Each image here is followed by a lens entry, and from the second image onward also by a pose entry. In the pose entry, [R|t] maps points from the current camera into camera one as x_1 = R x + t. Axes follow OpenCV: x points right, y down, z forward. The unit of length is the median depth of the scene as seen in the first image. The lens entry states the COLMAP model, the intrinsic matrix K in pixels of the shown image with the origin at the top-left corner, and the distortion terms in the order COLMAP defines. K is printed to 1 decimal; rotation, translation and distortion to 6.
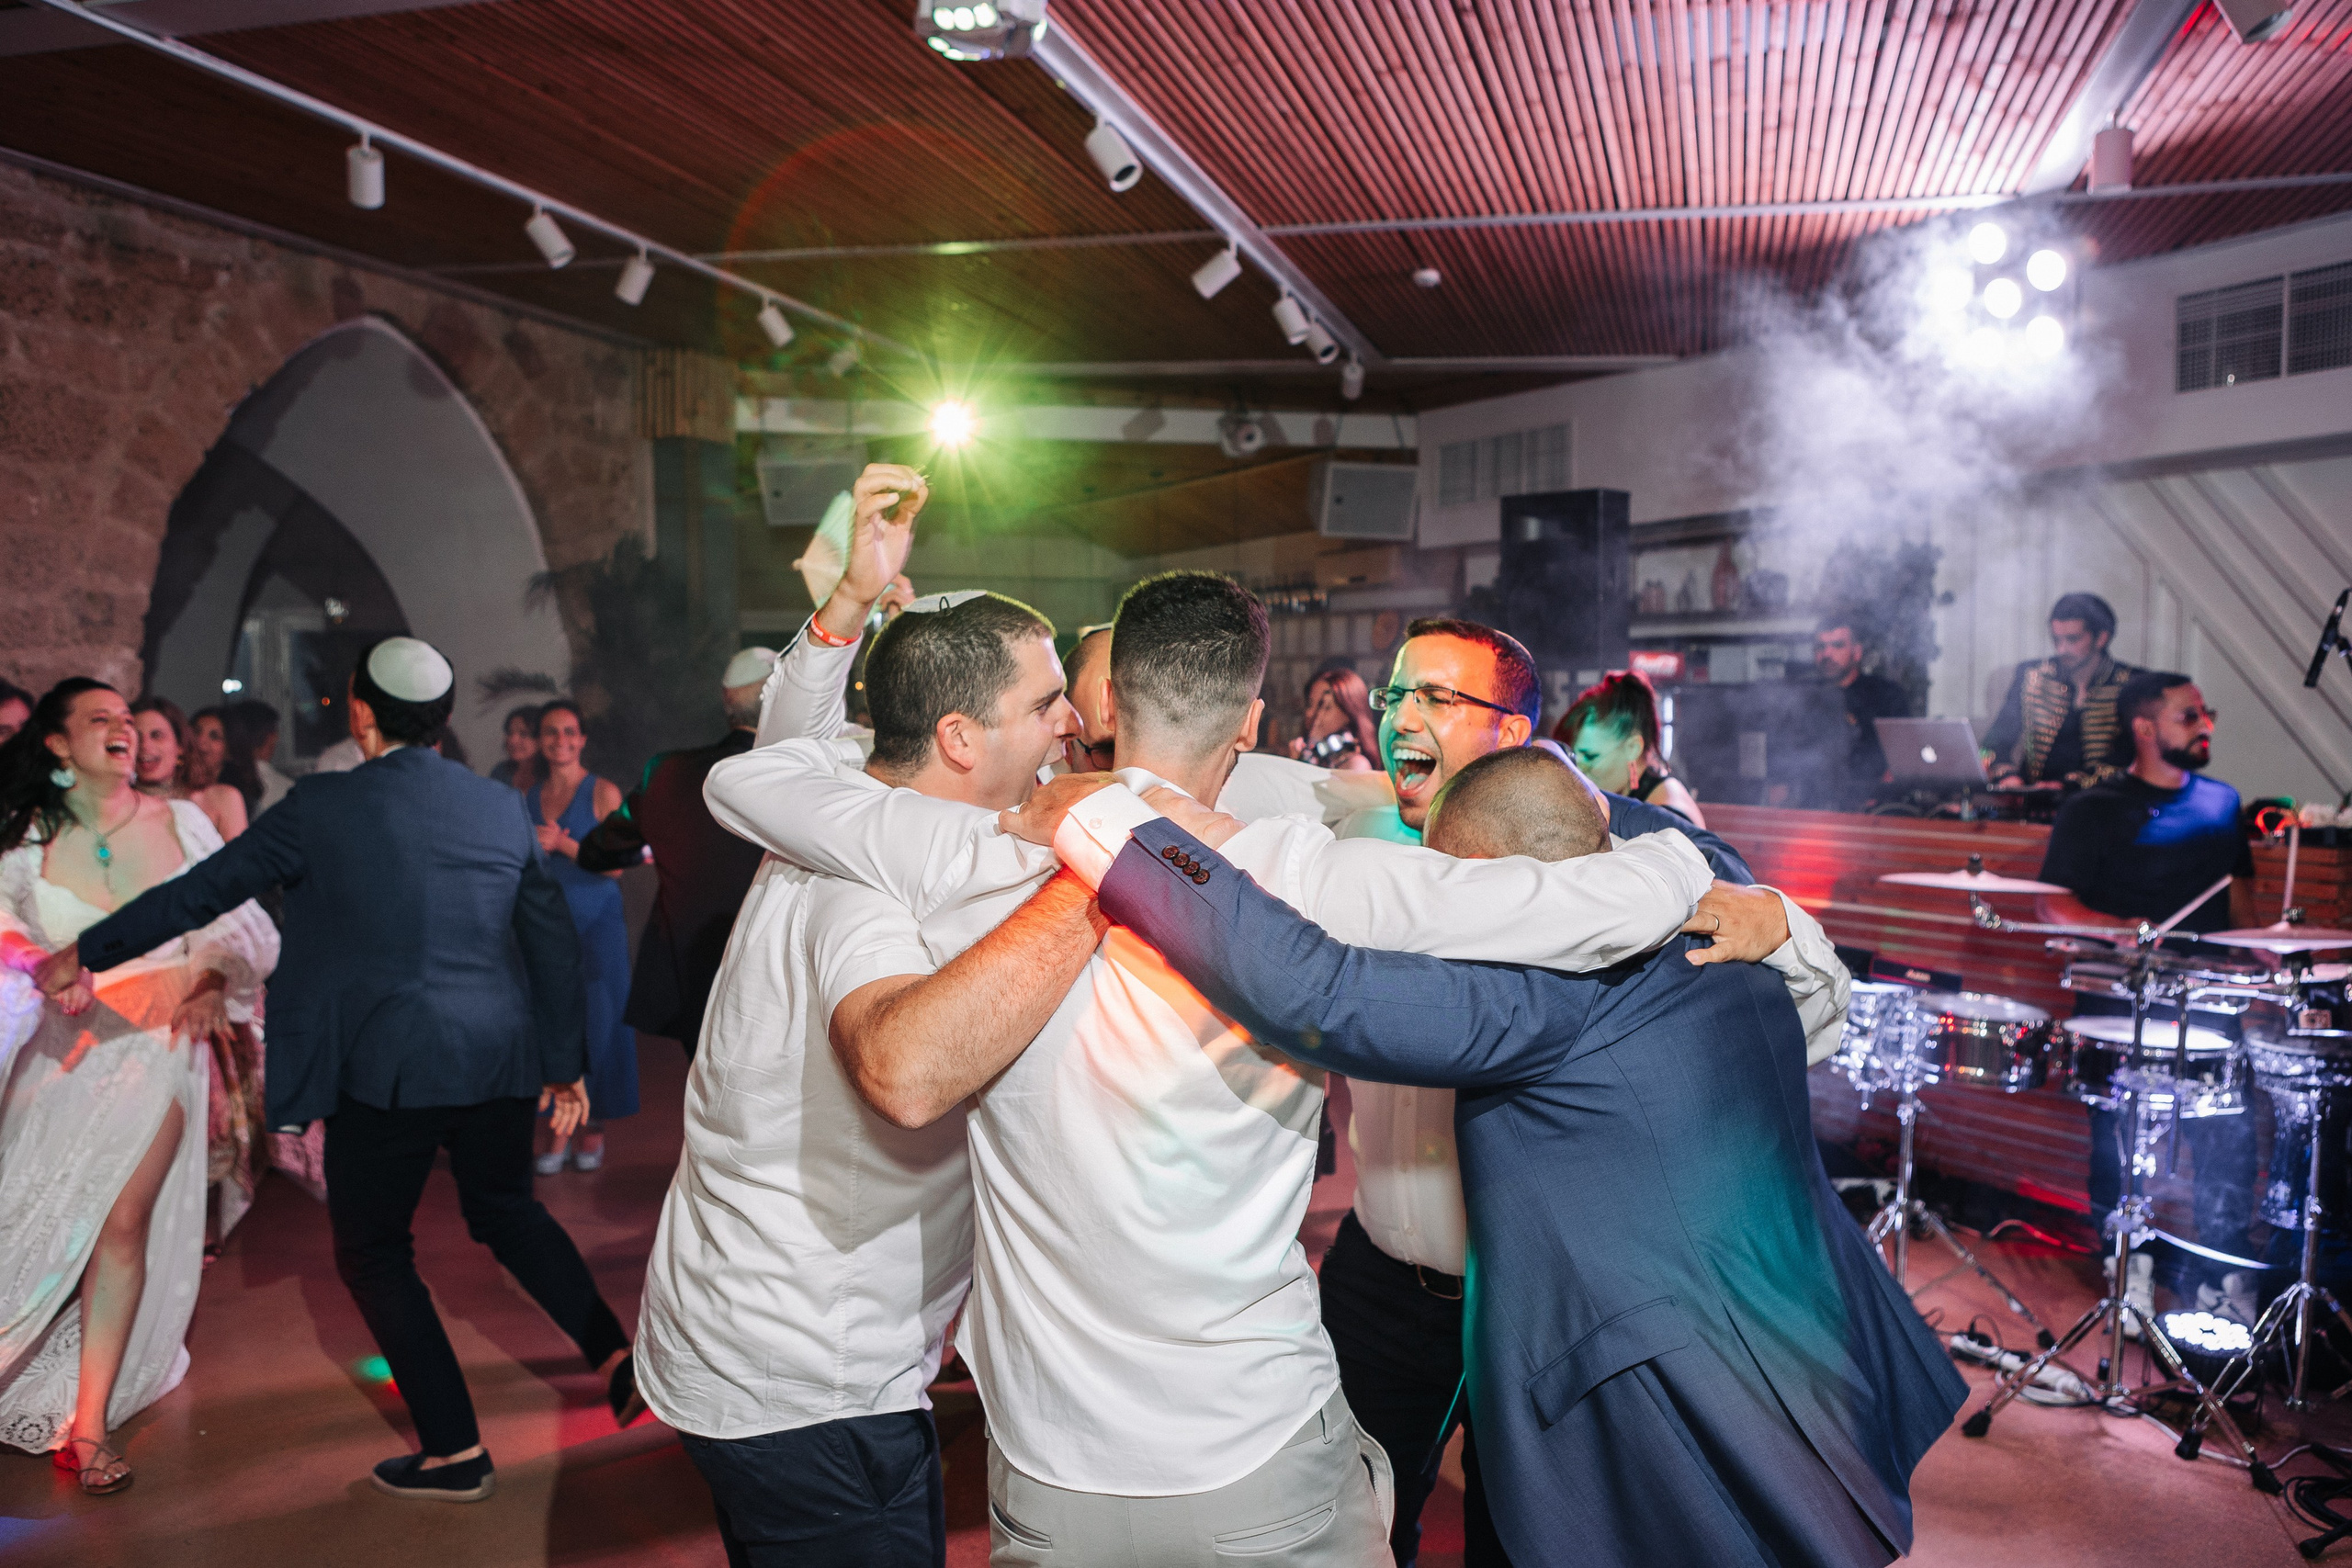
lens RADIAL K [[1679.5, 0, 1162.0], [0, 1679.5, 792.9], [0, 0, 1]] dist [-0.022462, 0.005777]
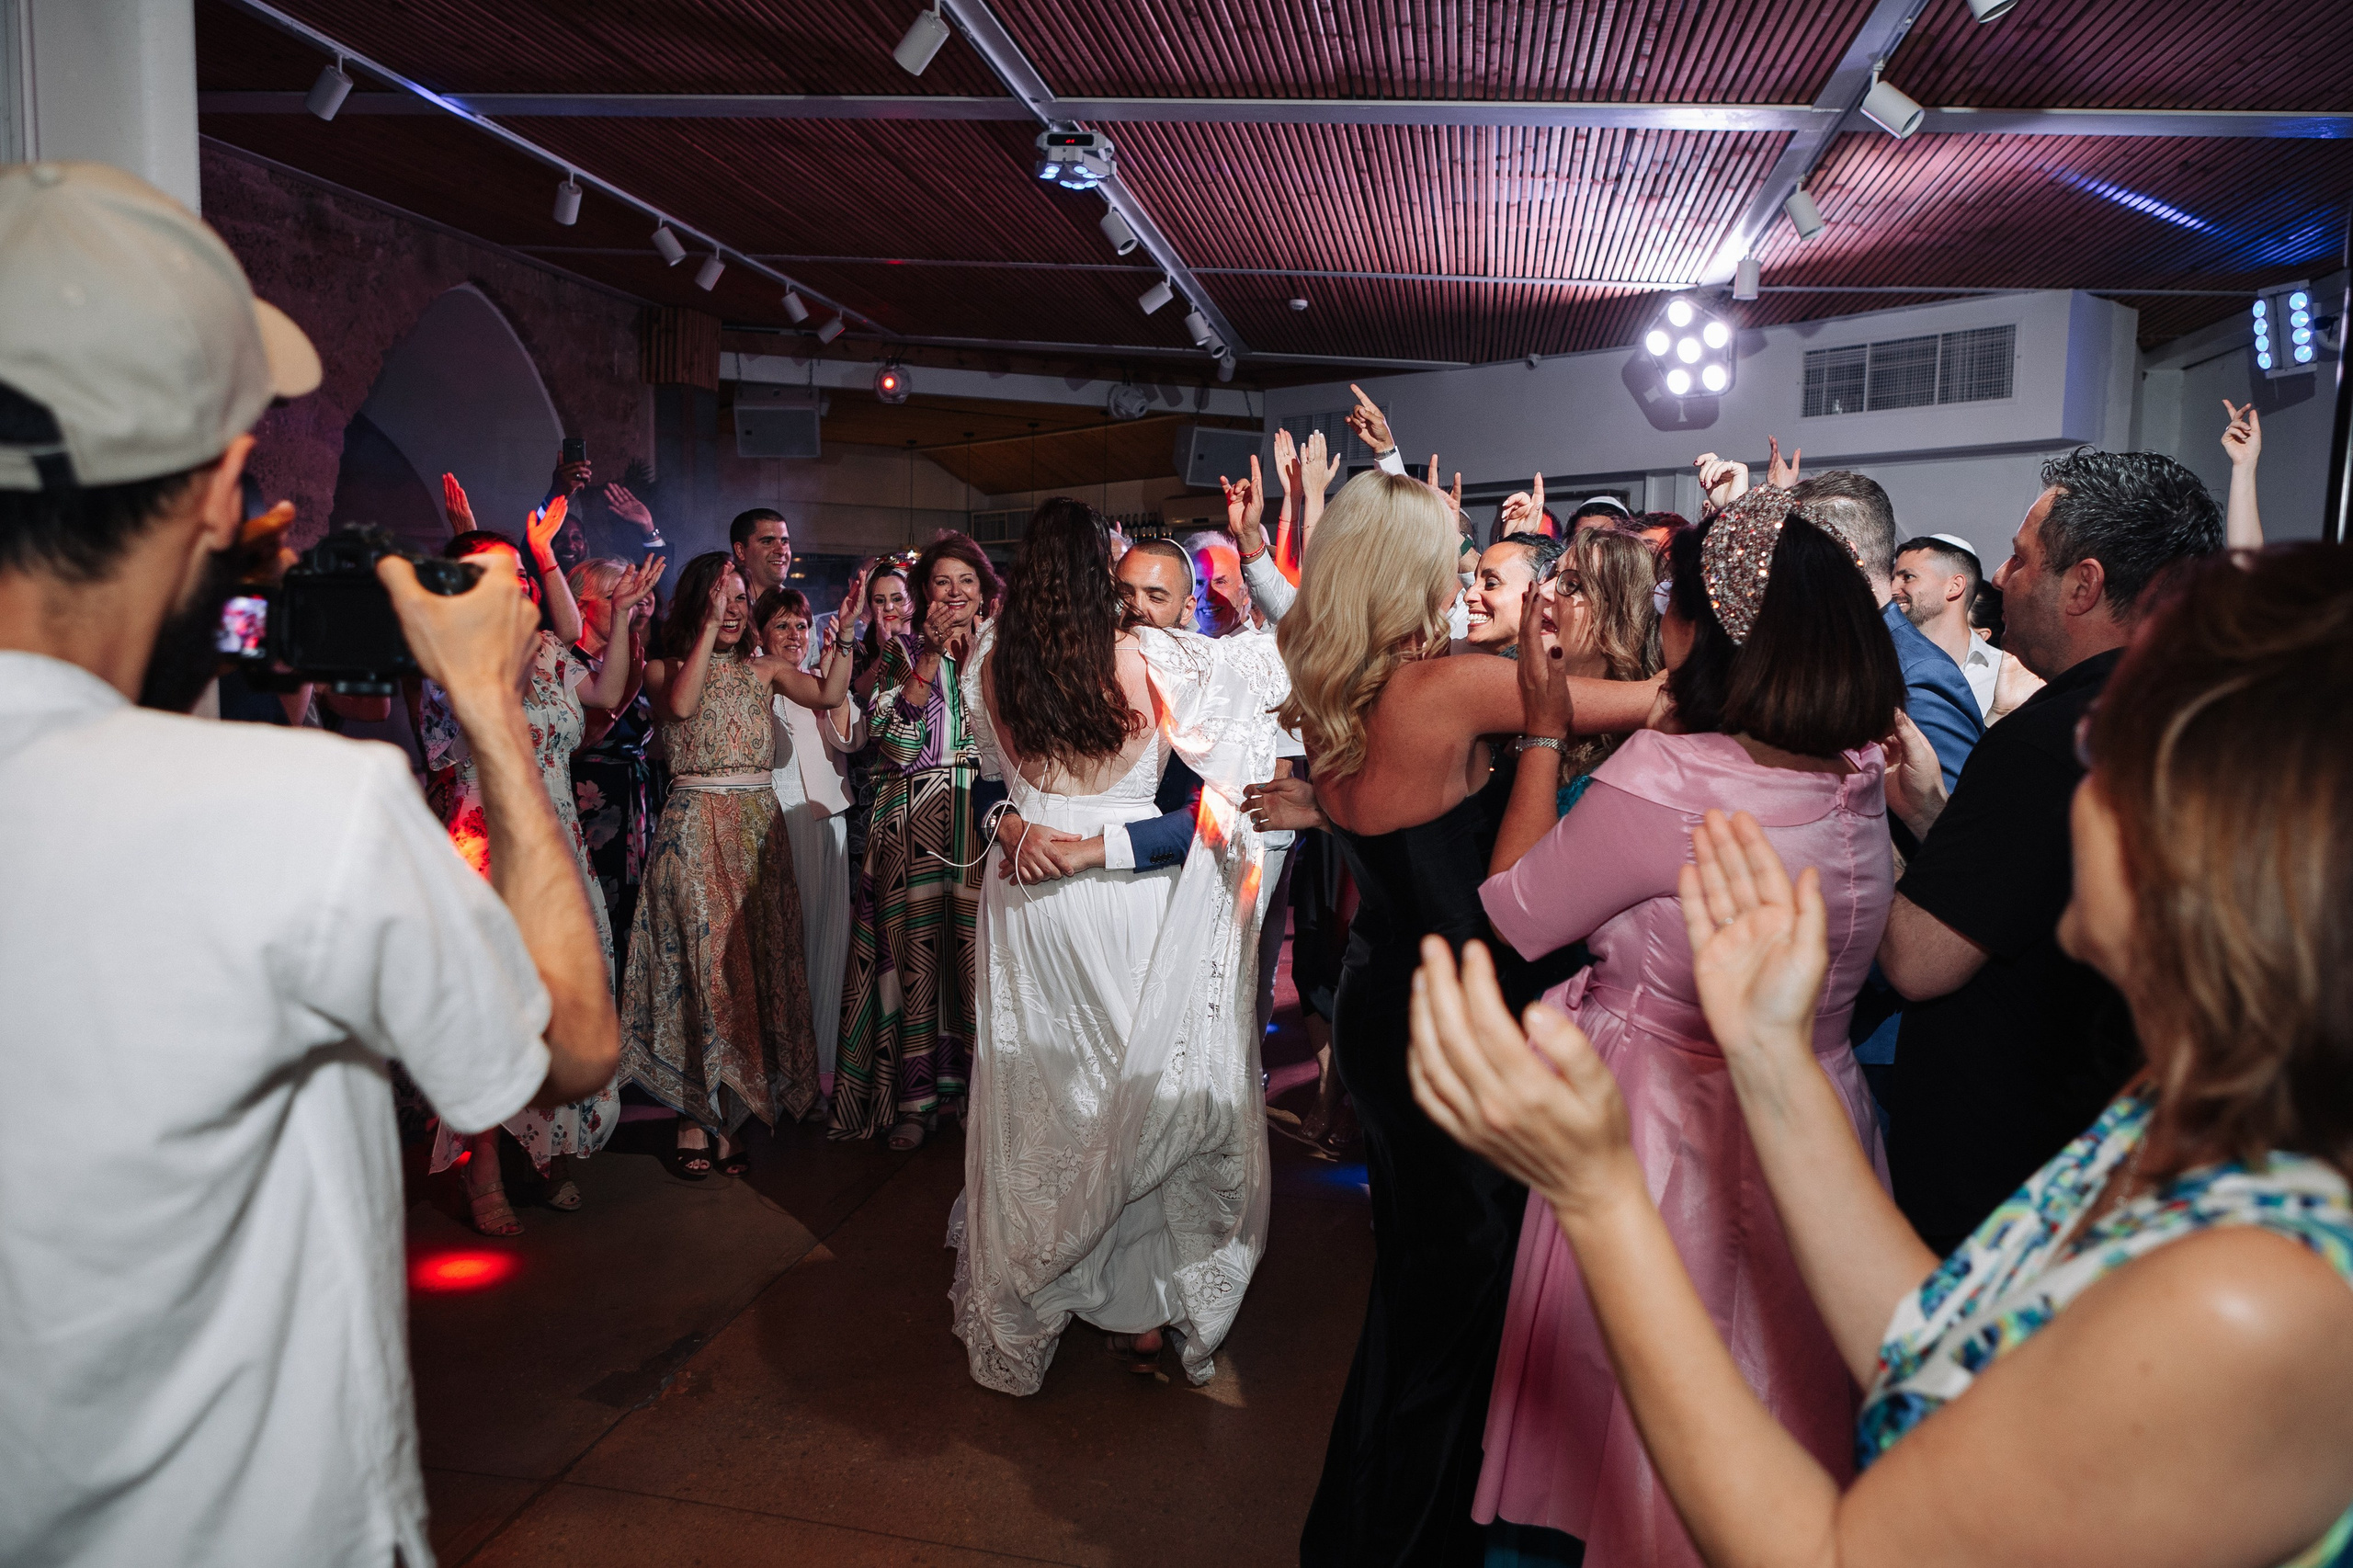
lens RADIAL K [[1663.0, 0, 1176.5], [0, 1663.0, 784.0], [0, 0, 1]] dist [-0.014569, 0.002756]
pose [[0.989532, 0.015735, 0.143456, -0.144420], [-0.020633, 0.999252, 0.032716, 0.048101], [-0.142833, -0.035333, 0.989116, -0.384772]]
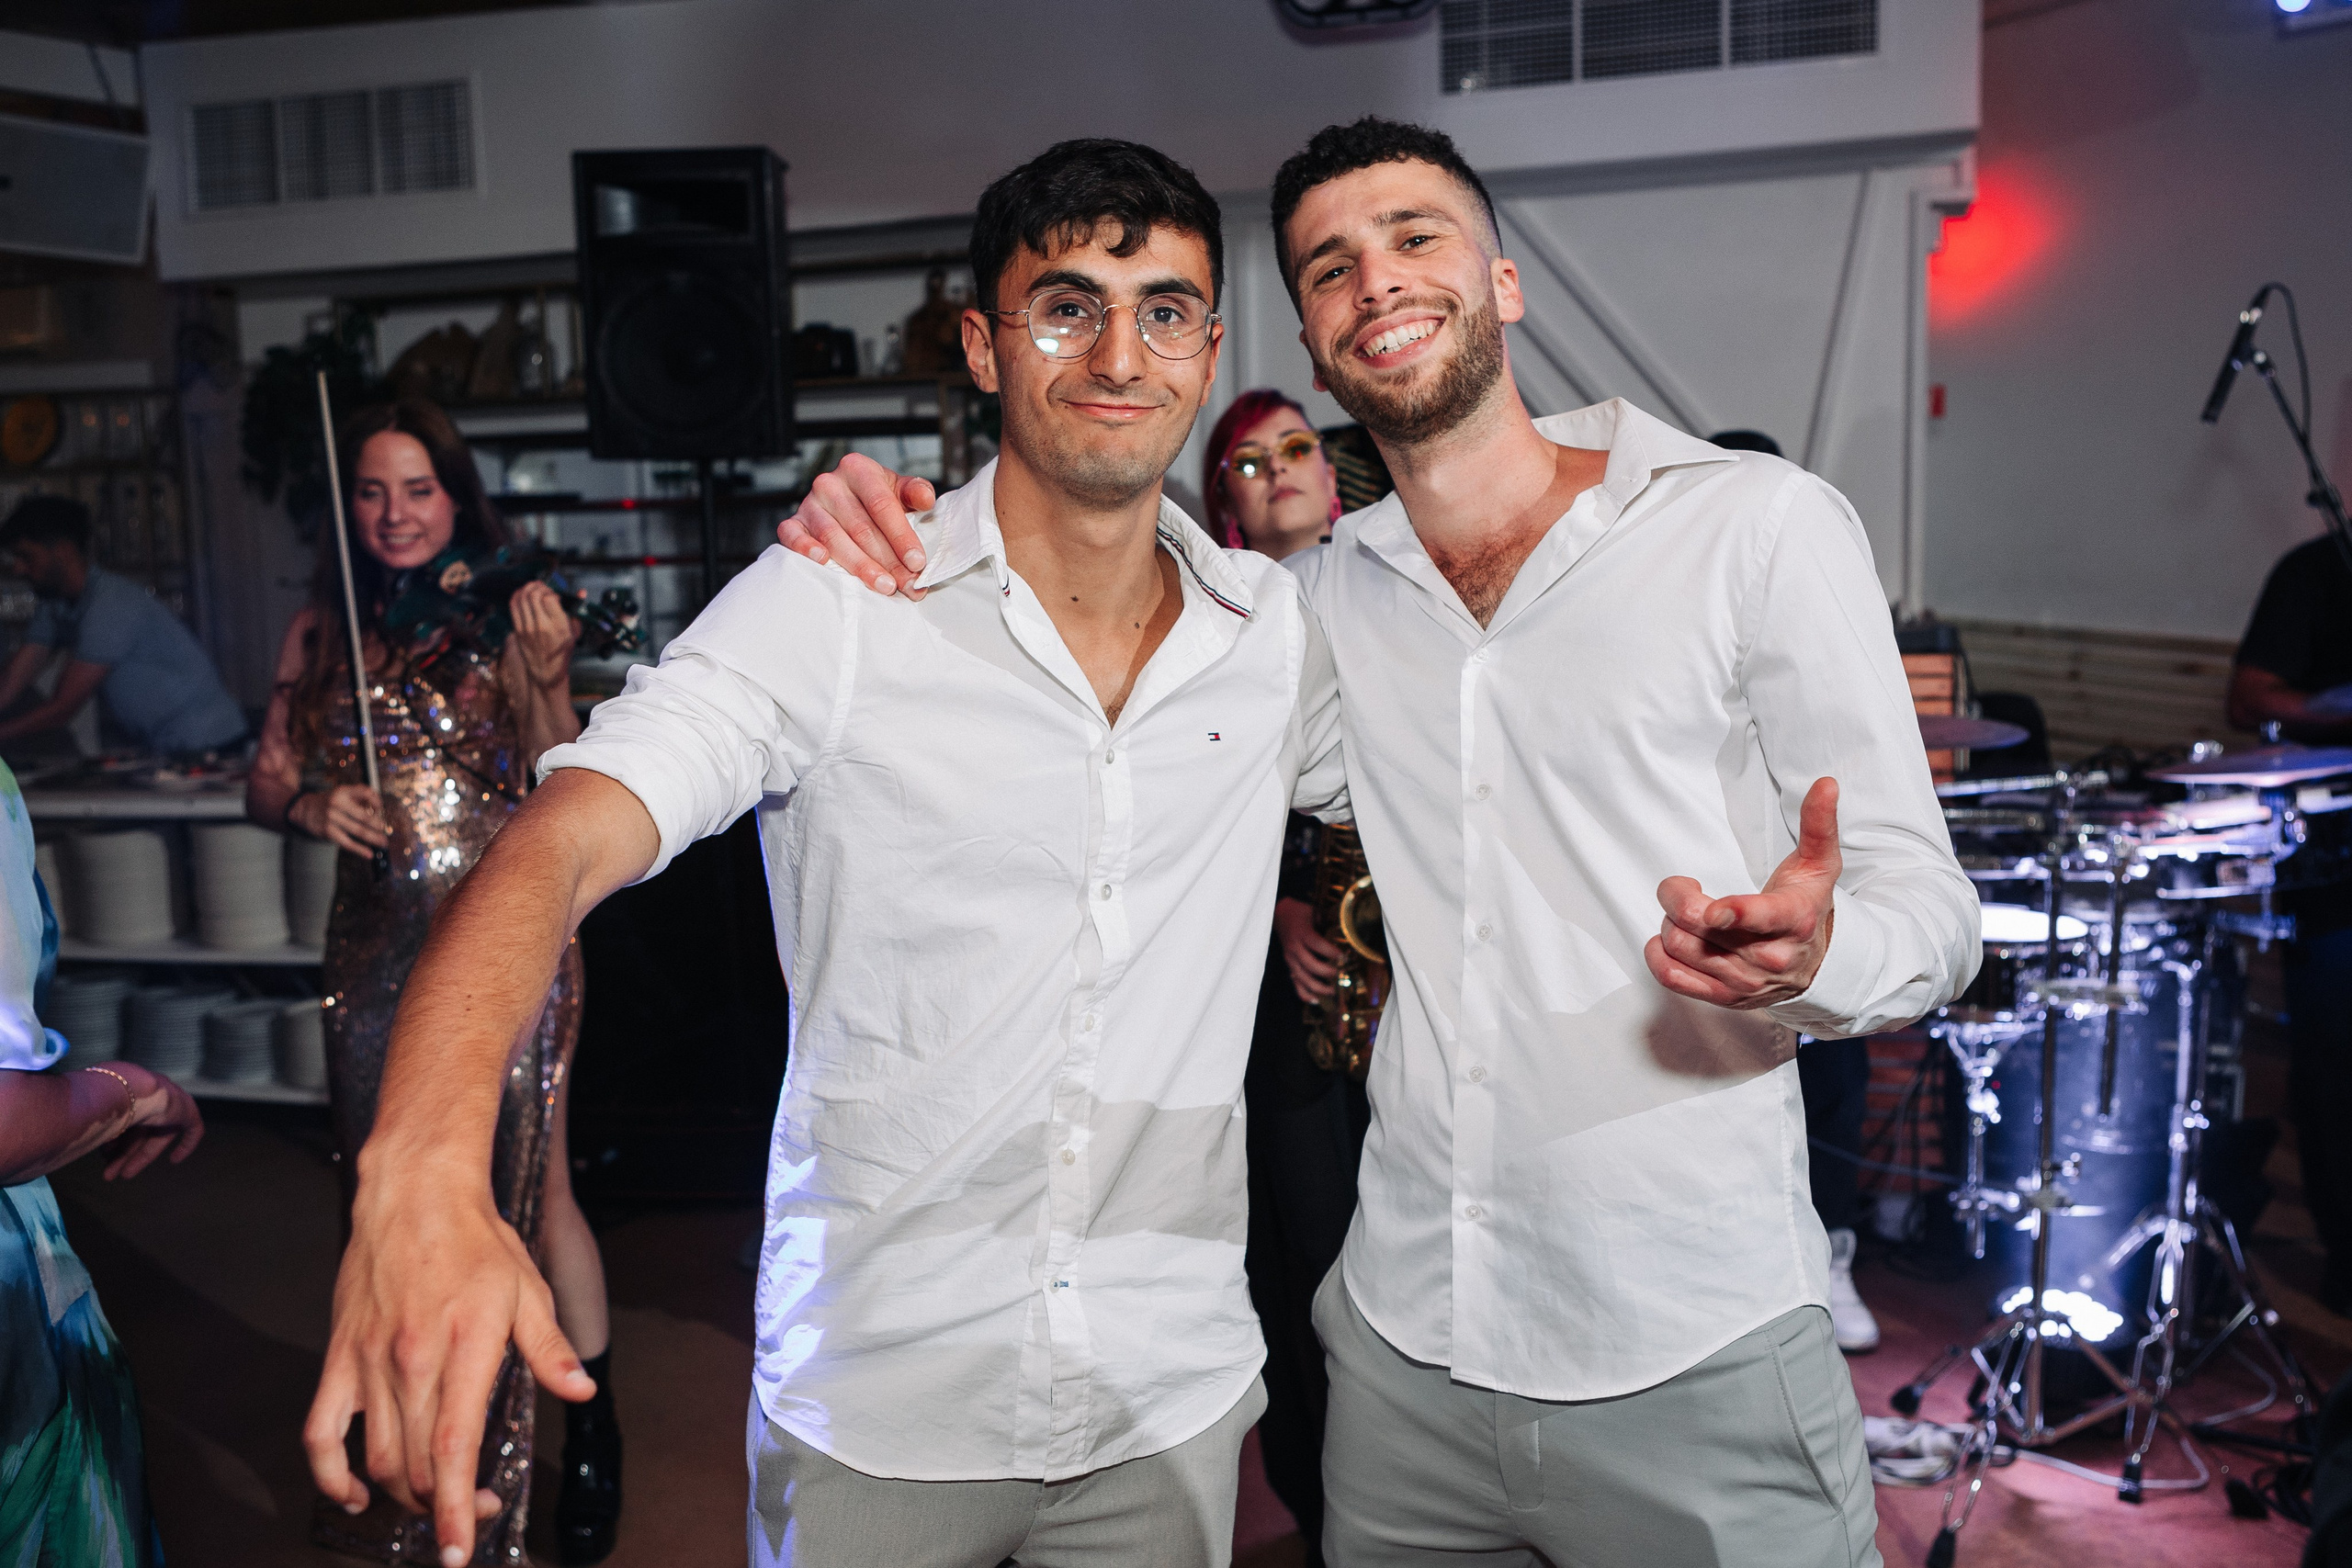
lens RADIAL K [[2063.6, 0, 1177.6], [0, 2063.6, 734.9], [0, 0, 1]] dist [0.002405, 0.006718]
pose [[0.731318, -0.084371, 0.676798, -0.154606], [0.064565, 0.996427, 0.054450, -0.003012], [-0.678973, 0.003878, 0.734153, 0.371229]]
